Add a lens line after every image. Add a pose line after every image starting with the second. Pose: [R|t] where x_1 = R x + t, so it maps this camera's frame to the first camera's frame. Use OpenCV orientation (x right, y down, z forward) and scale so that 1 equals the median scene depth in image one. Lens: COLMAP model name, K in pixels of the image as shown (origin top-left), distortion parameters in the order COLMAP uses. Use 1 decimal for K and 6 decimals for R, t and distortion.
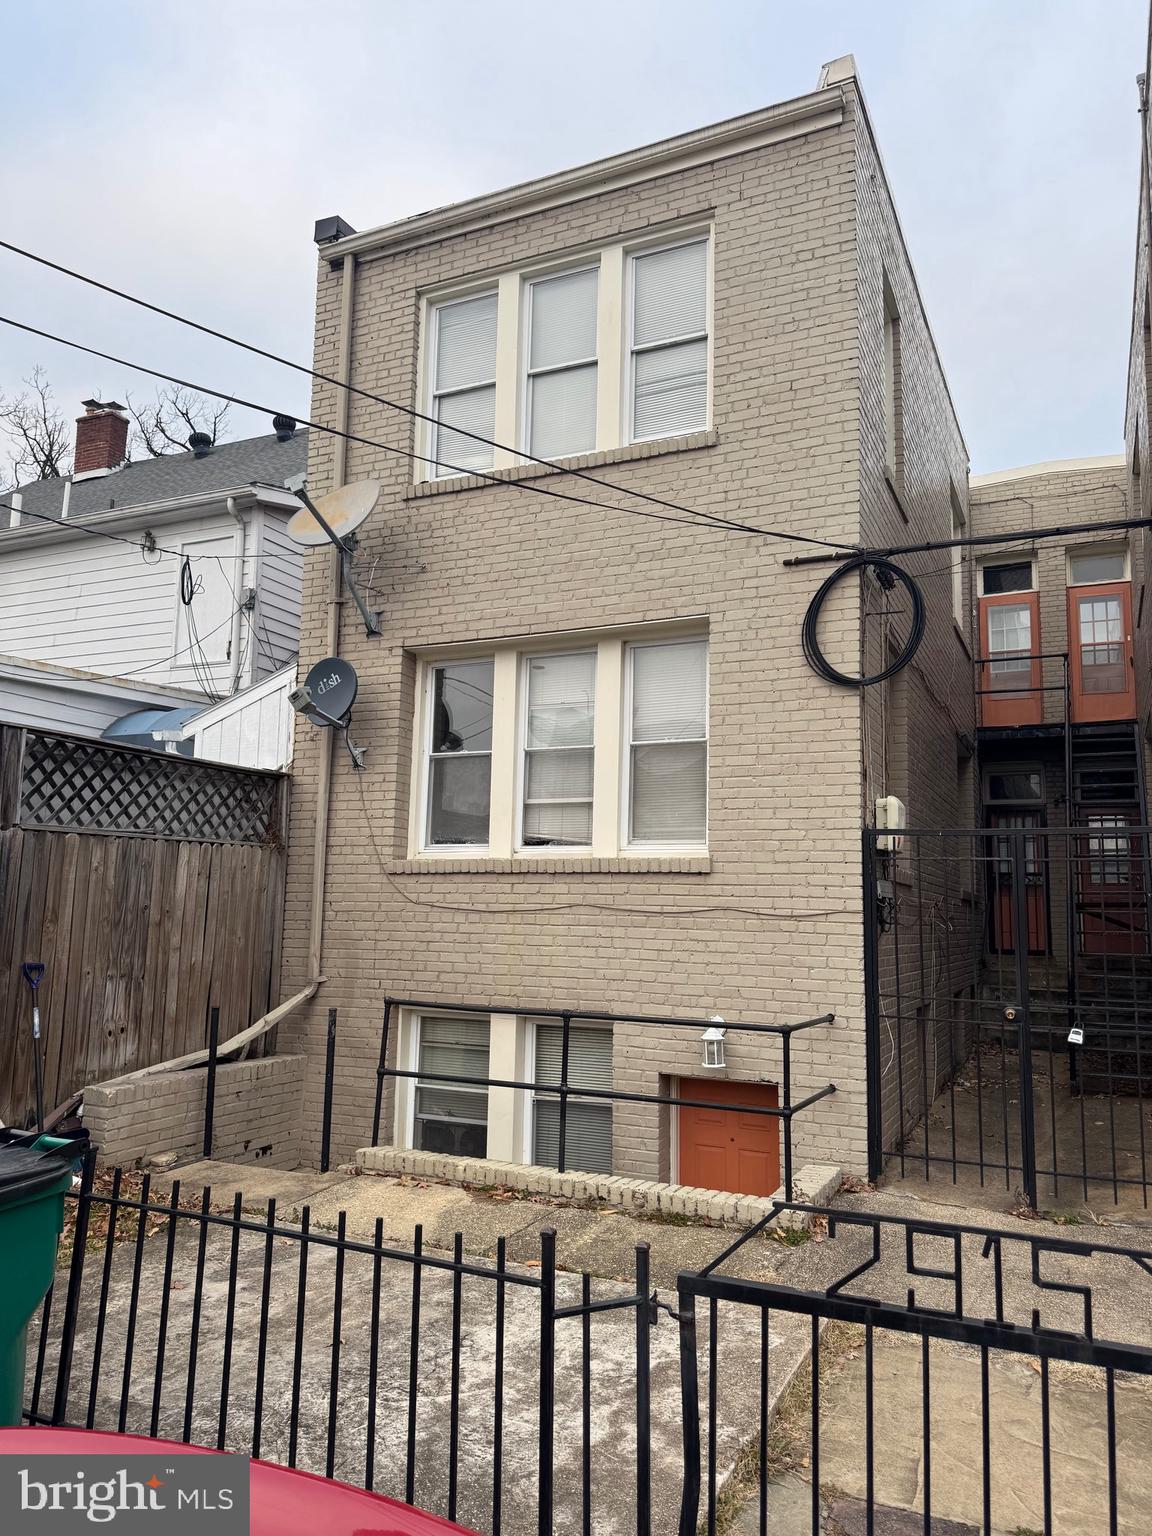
lens RADIAL K [[1077.2, 0, 581.0], [0, 1077.2, 774.8], [0, 0, 1]] dist [0.009437, -0.028066]
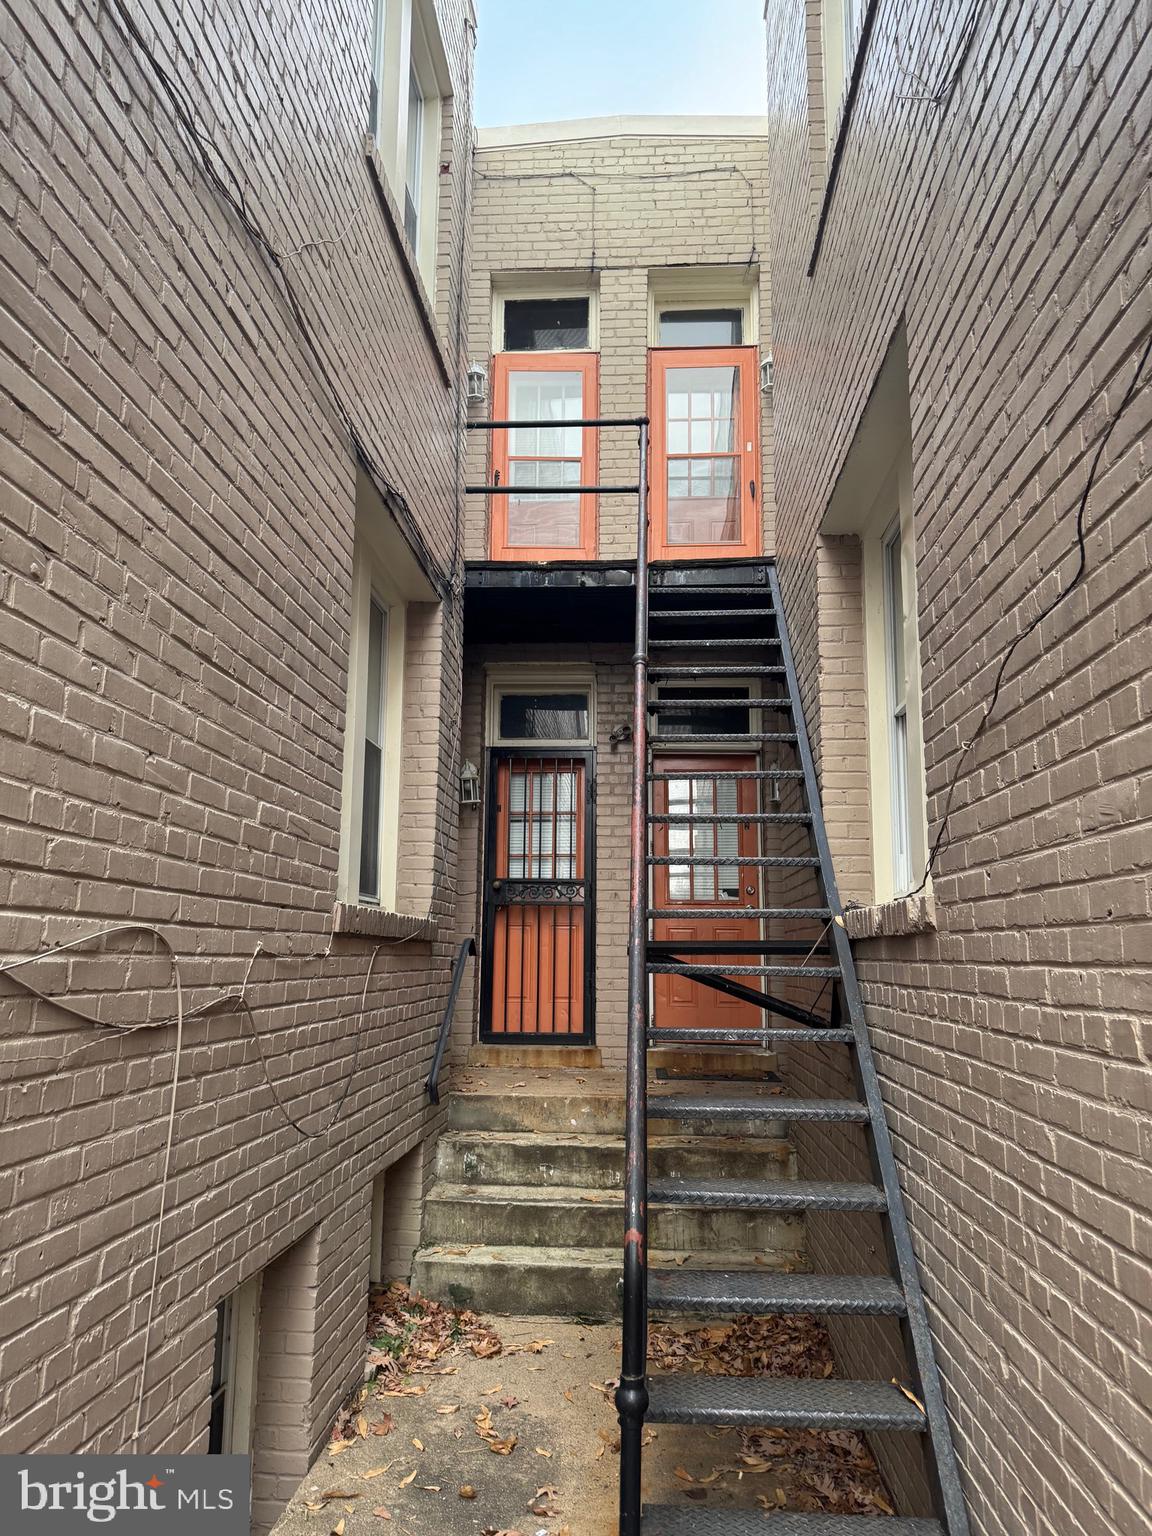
lens RADIAL K [[1077.2, 0, 581.0], [0, 1077.2, 774.8], [0, 0, 1]] dist [0.009437, -0.028066]
pose [[0.925742, 0.050551, 0.374763, 0.286351], [-0.039112, 0.998509, -0.038071, 0.074997], [-0.376128, 0.020586, 0.926339, 0.648090]]
